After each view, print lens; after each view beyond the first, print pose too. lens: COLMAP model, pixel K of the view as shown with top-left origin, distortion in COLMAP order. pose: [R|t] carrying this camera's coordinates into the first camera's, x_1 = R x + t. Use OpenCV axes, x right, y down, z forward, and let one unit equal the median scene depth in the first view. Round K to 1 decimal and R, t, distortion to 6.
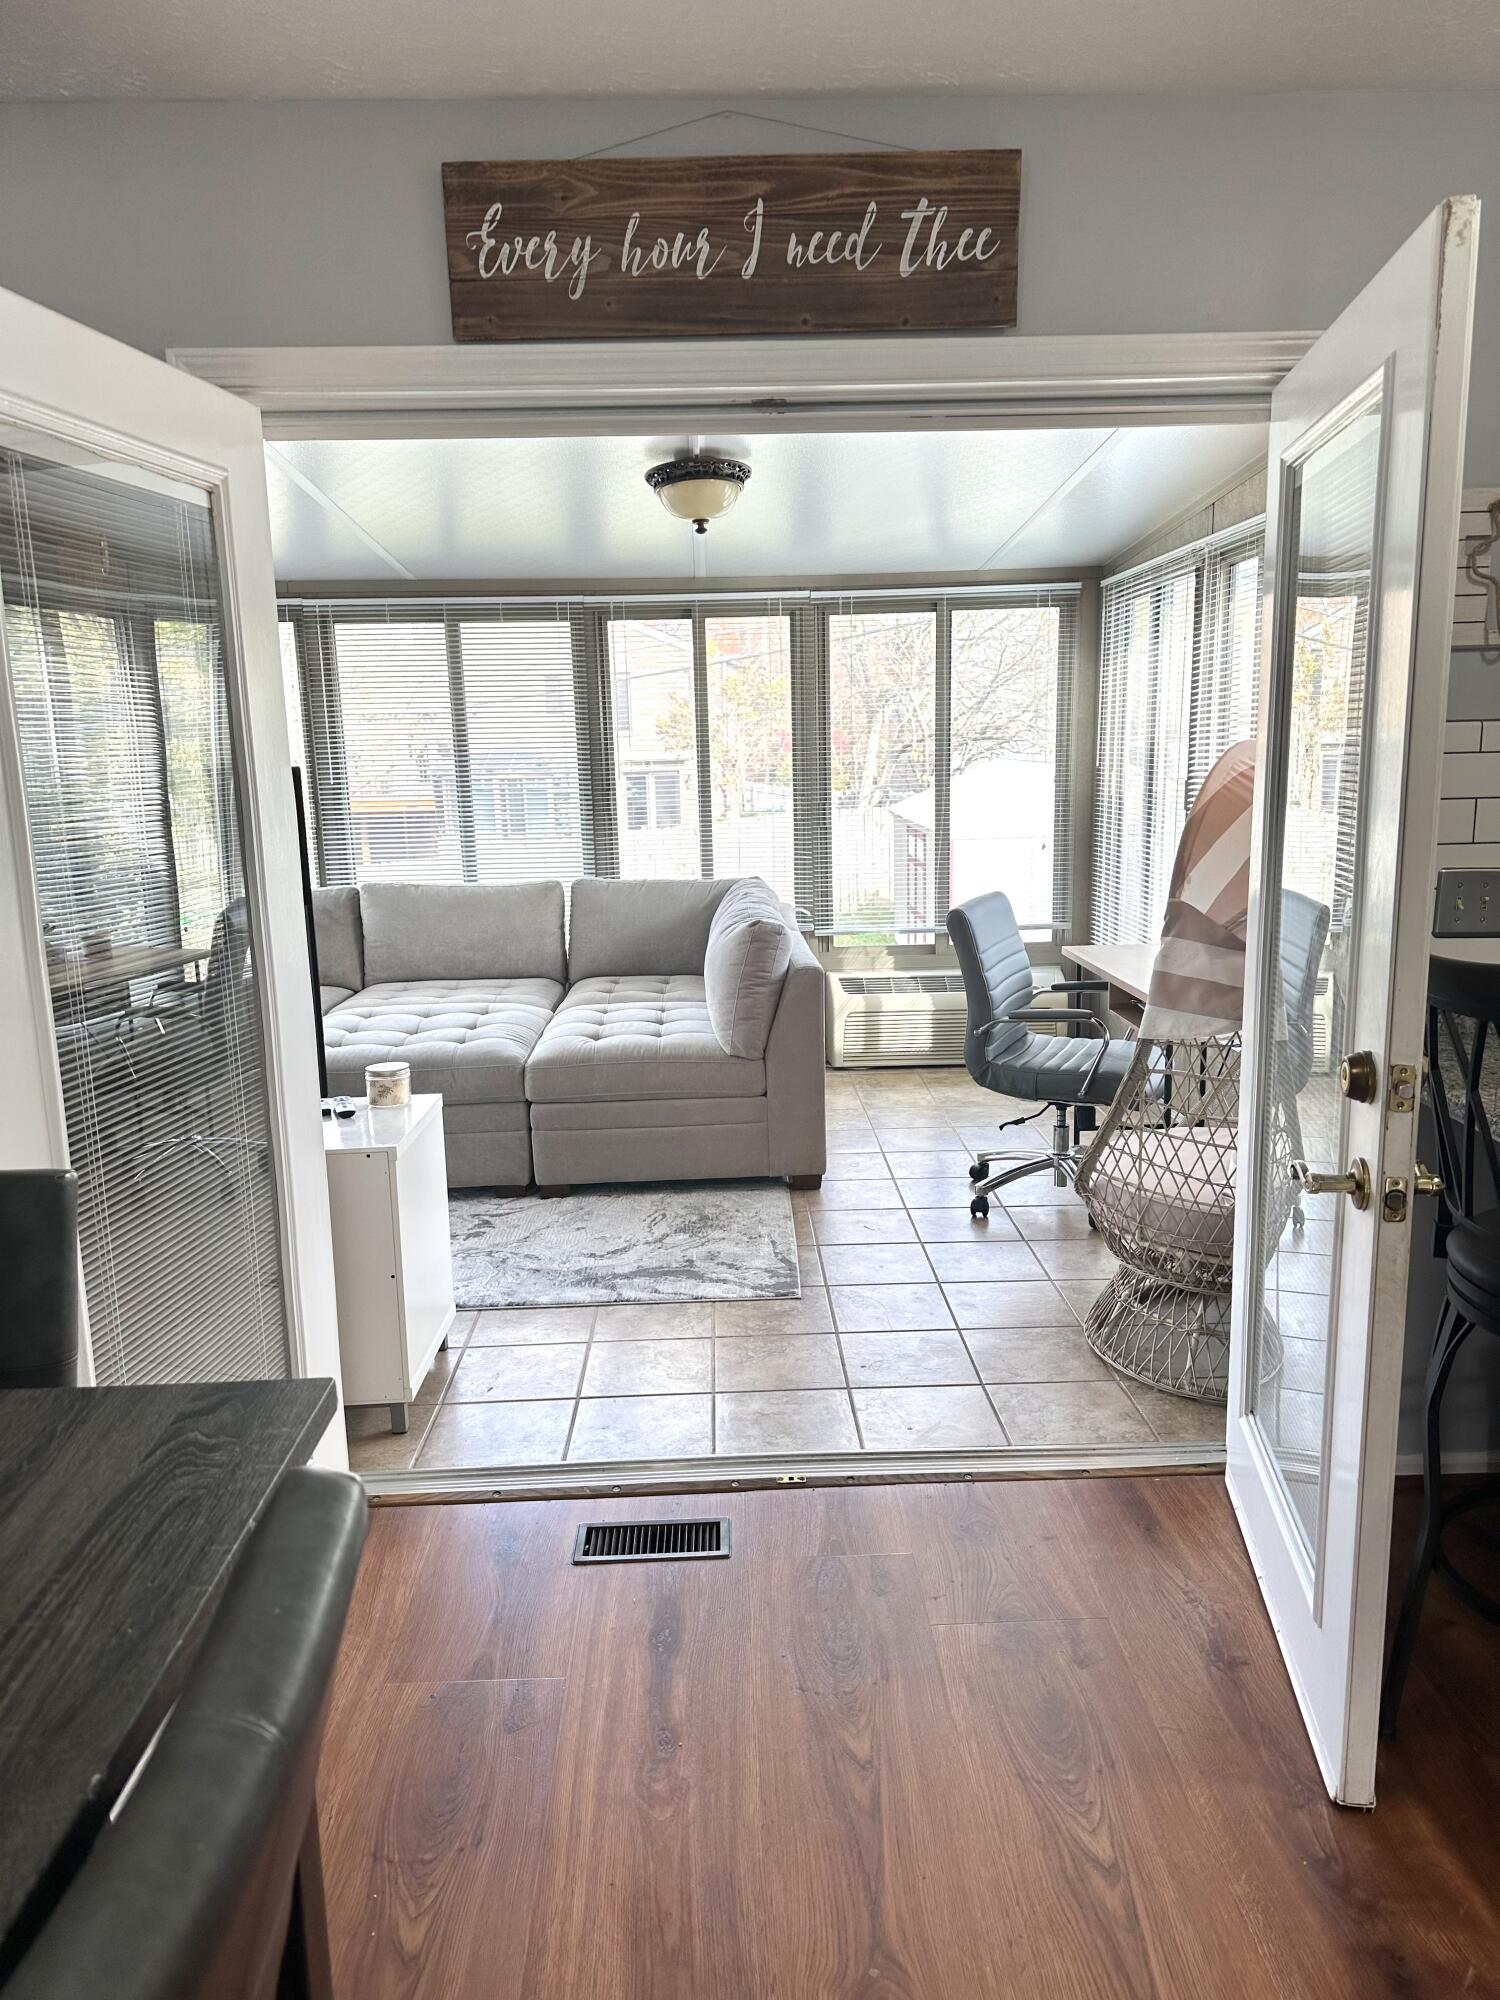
lens RADIAL K [[1383.7, 0, 750.0], [0, 1383.7, 1000.0], [0, 0, 1]] dist [0.135315, -0.213130]
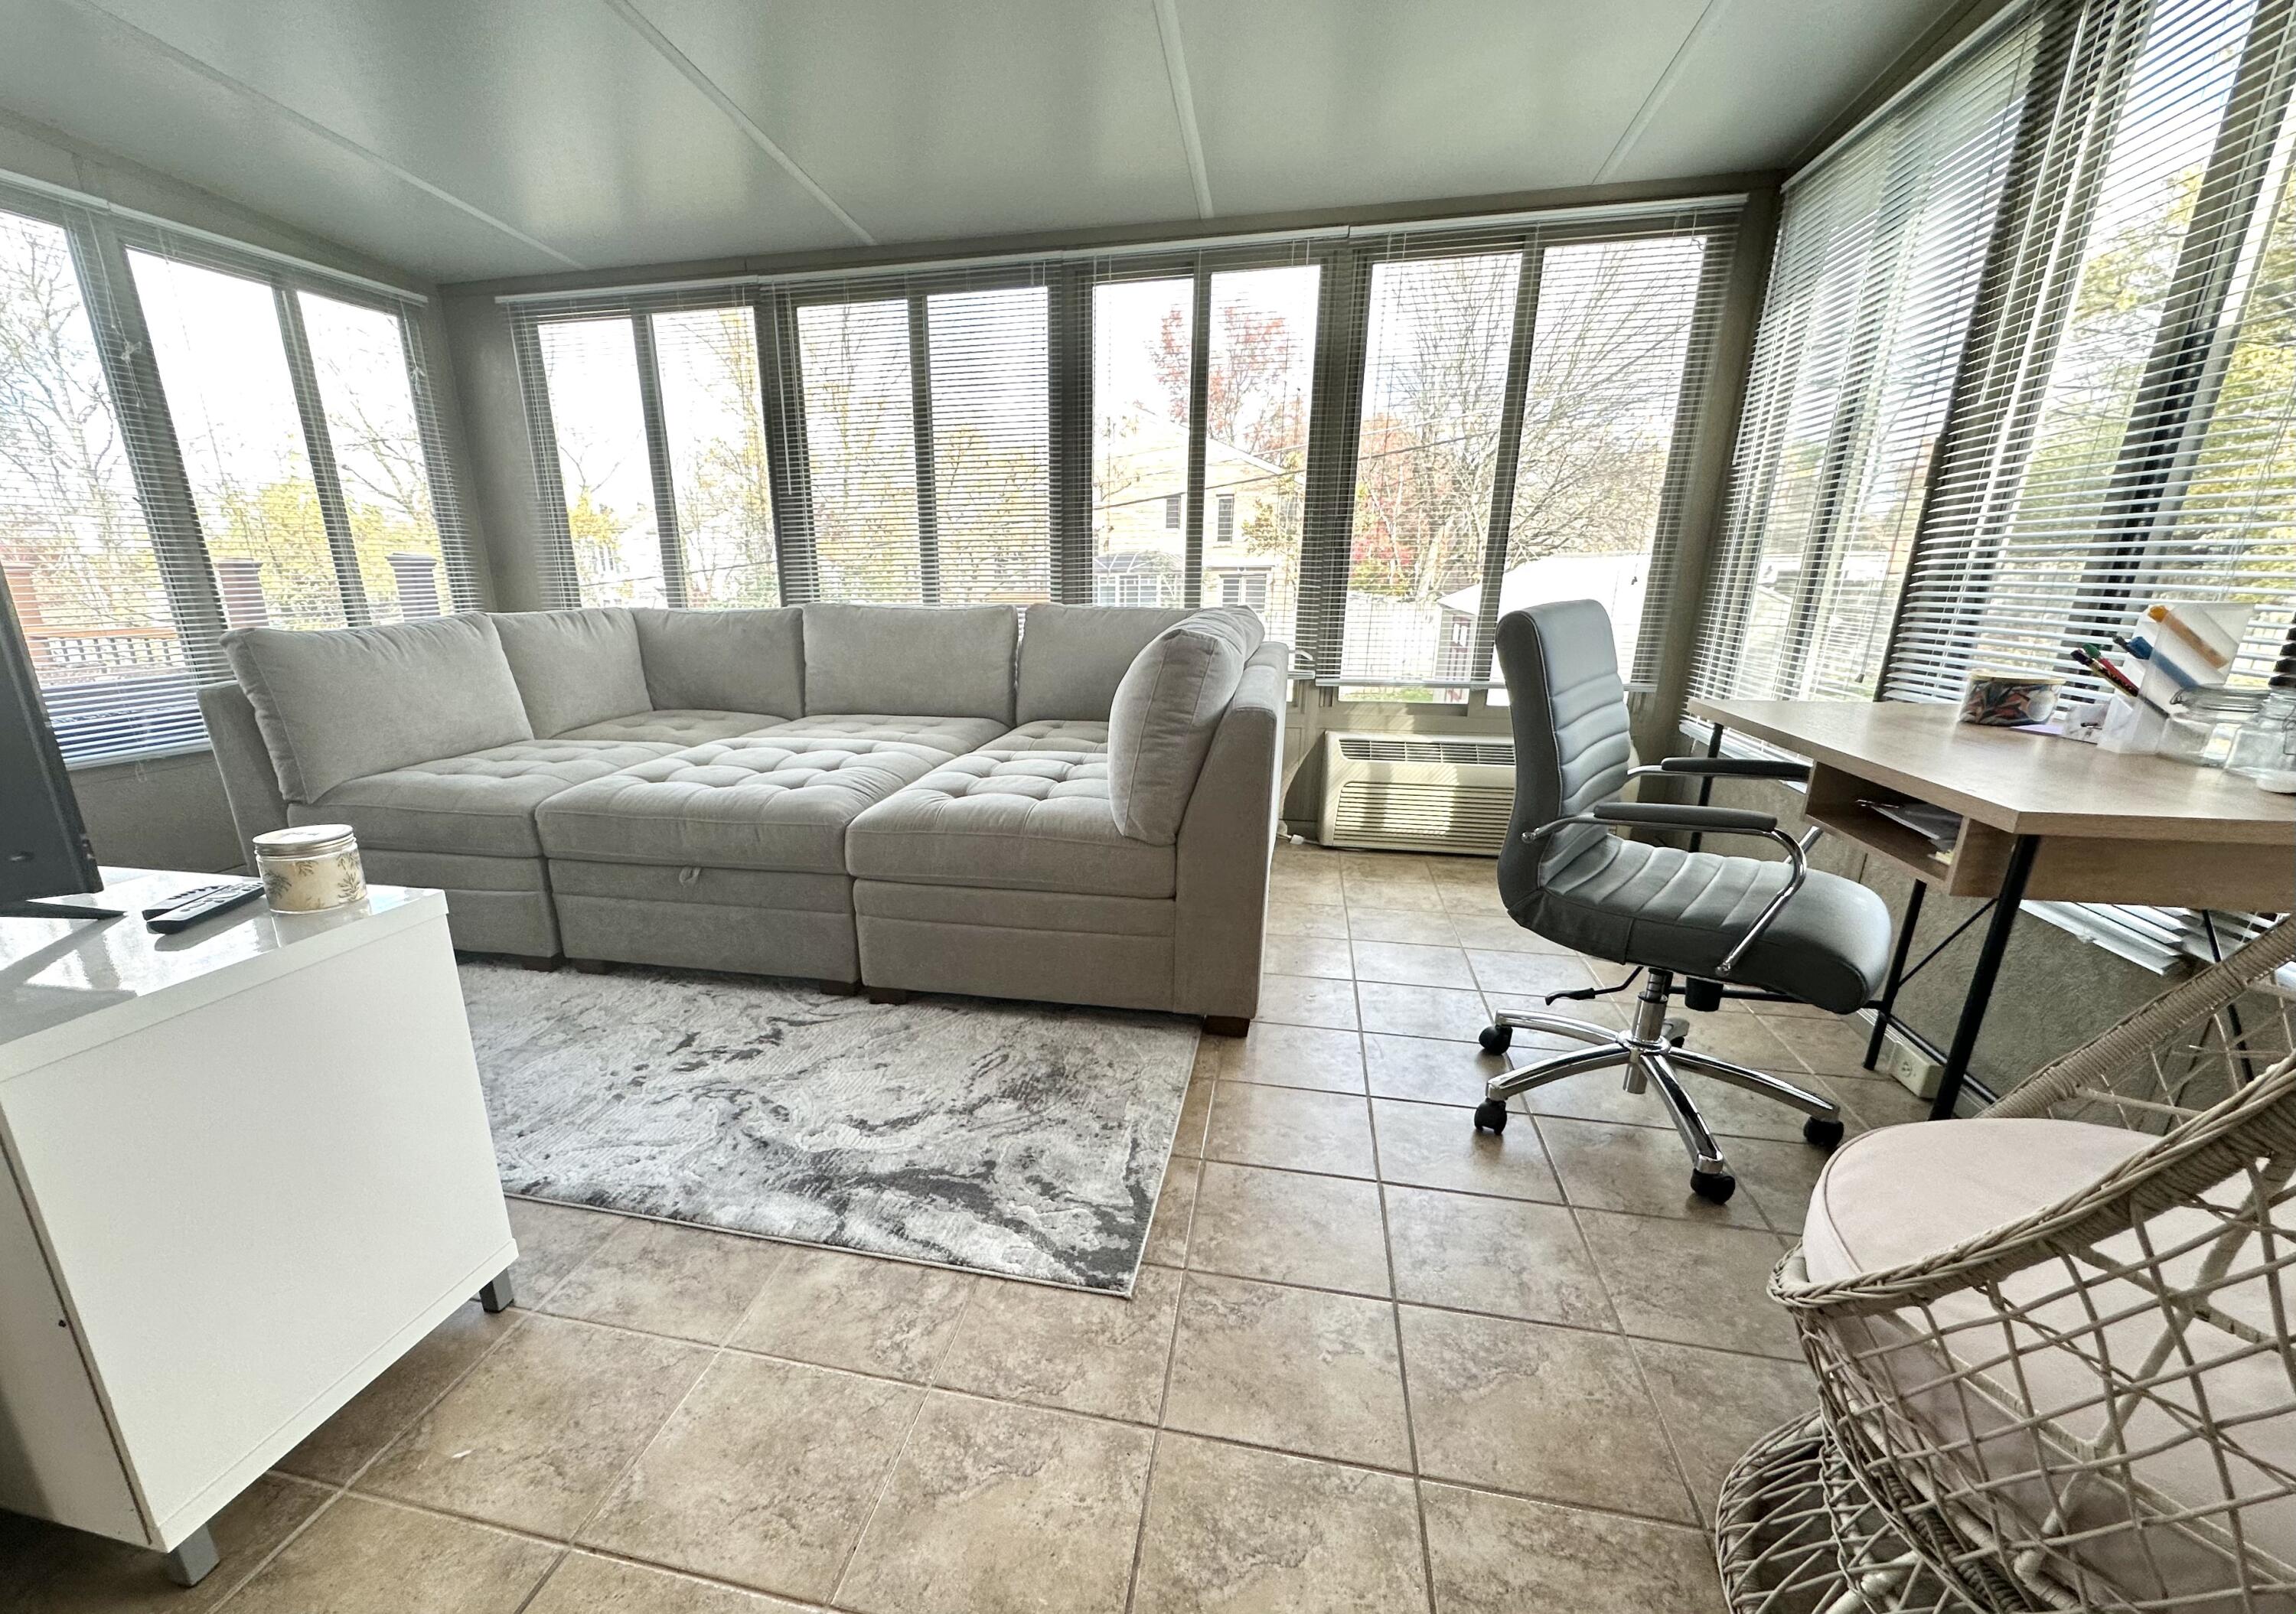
lens RADIAL K [[980.1, 0, 1052.6], [0, 980.1, 903.0], [0, 0, 1]] dist [-0.009596, -0.000315]
pose [[0.964395, 0.098388, -0.245483, 0.071739], [-0.060631, 0.985753, 0.156892, -0.000486], [0.257422, -0.136422, 0.956621, 0.526829]]
